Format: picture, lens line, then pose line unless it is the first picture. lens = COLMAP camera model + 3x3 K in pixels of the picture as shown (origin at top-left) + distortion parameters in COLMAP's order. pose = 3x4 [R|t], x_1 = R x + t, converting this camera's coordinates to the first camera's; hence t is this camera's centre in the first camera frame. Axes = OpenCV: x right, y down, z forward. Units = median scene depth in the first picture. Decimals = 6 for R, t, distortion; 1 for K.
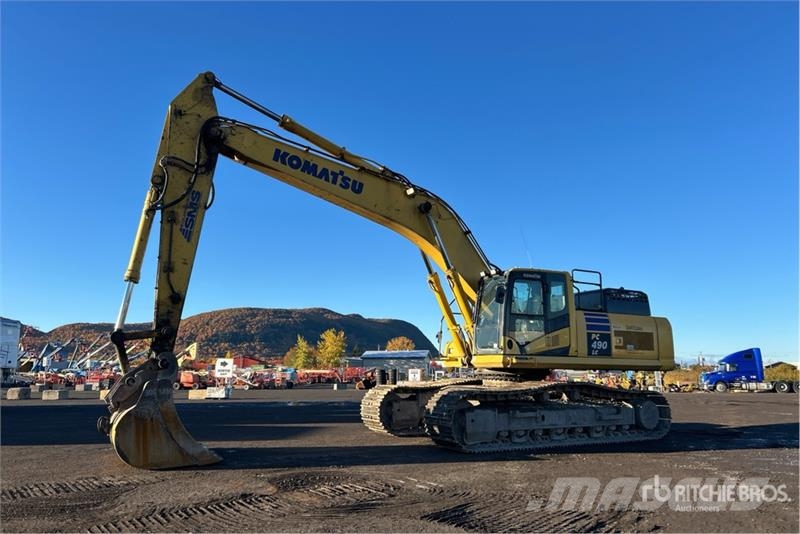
lens RADIAL K [[588.9, 0, 415.0], [0, 588.9, 279.0], [0, 0, 1]] dist [0.011725, 0.000272]
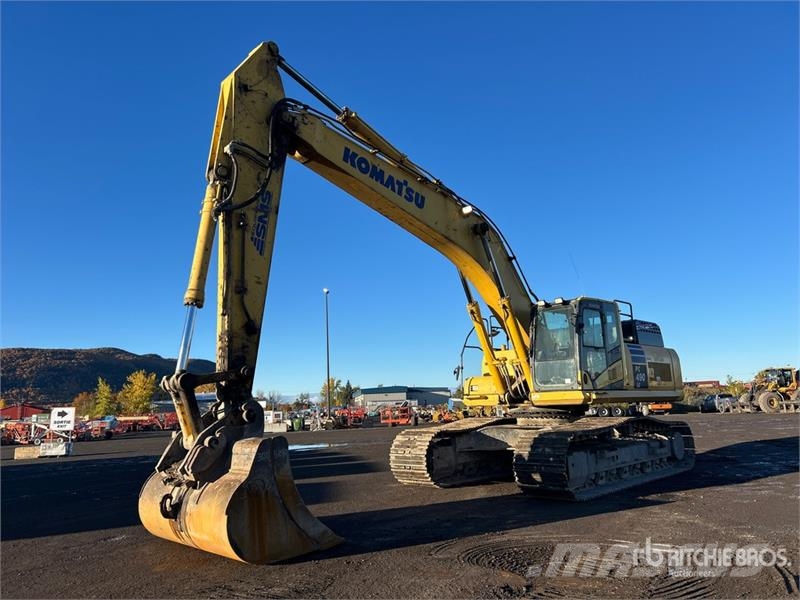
lens RADIAL K [[586.5, 0, 400.0], [0, 586.5, 300.0], [0, 0, 1]] dist [0.009380, -0.000109]
pose [[0.956324, 0.012830, 0.292027, -0.361123], [-0.004436, 0.999558, -0.029387, 0.014298], [-0.292275, 0.026808, 0.955958, 0.182722]]
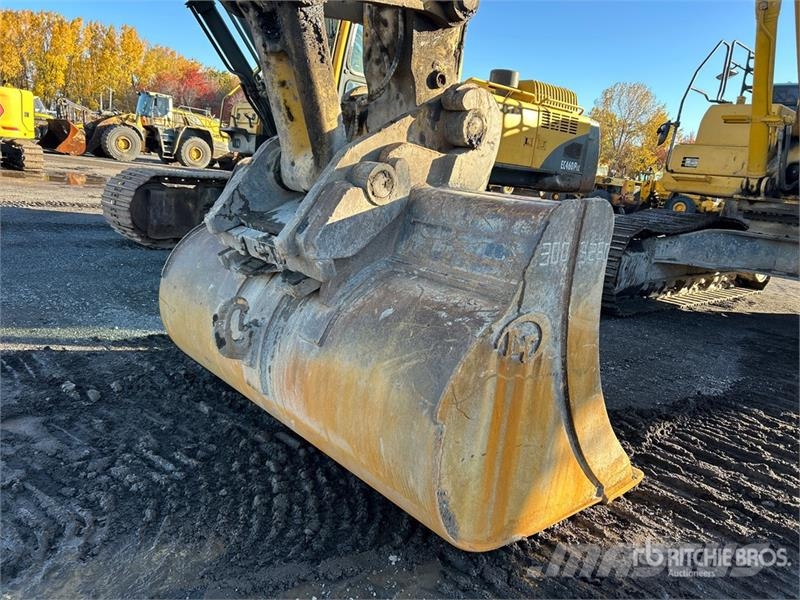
lens RADIAL K [[635.0, 0, 389.0], [0, 635.0, 302.2], [0, 0, 1]] dist [0.087423, -0.005443]
pose [[0.969414, 0.075533, 0.233520, -0.406069], [-0.156514, 0.923149, 0.351140, 0.096562], [-0.189051, -0.376950, 0.906735, 0.566598]]
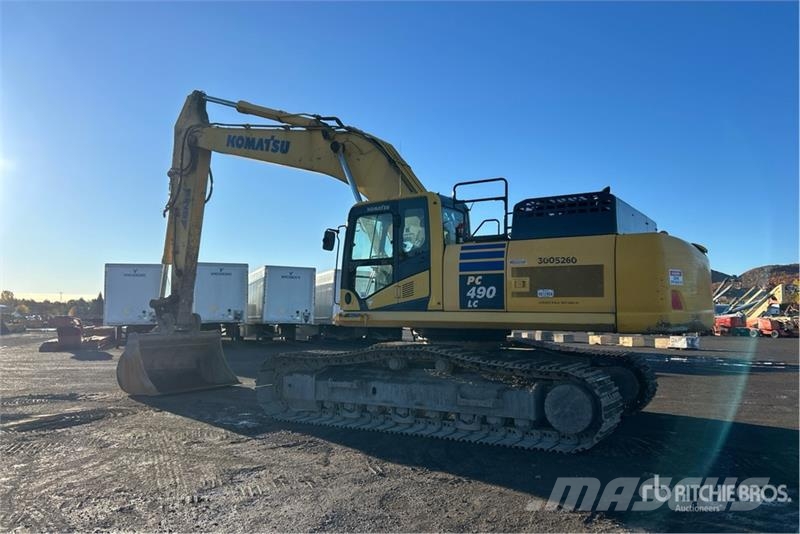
lens RADIAL K [[620.0, 0, 414.8], [0, 620.0, 266.3], [0, 0, 1]] dist [0.046696, -0.001773]
pose [[0.509193, -0.070407, -0.857768, 0.880591], [0.137896, 0.990447, 0.000561, 0.073479], [0.849534, -0.118568, 0.514037, 0.593656]]
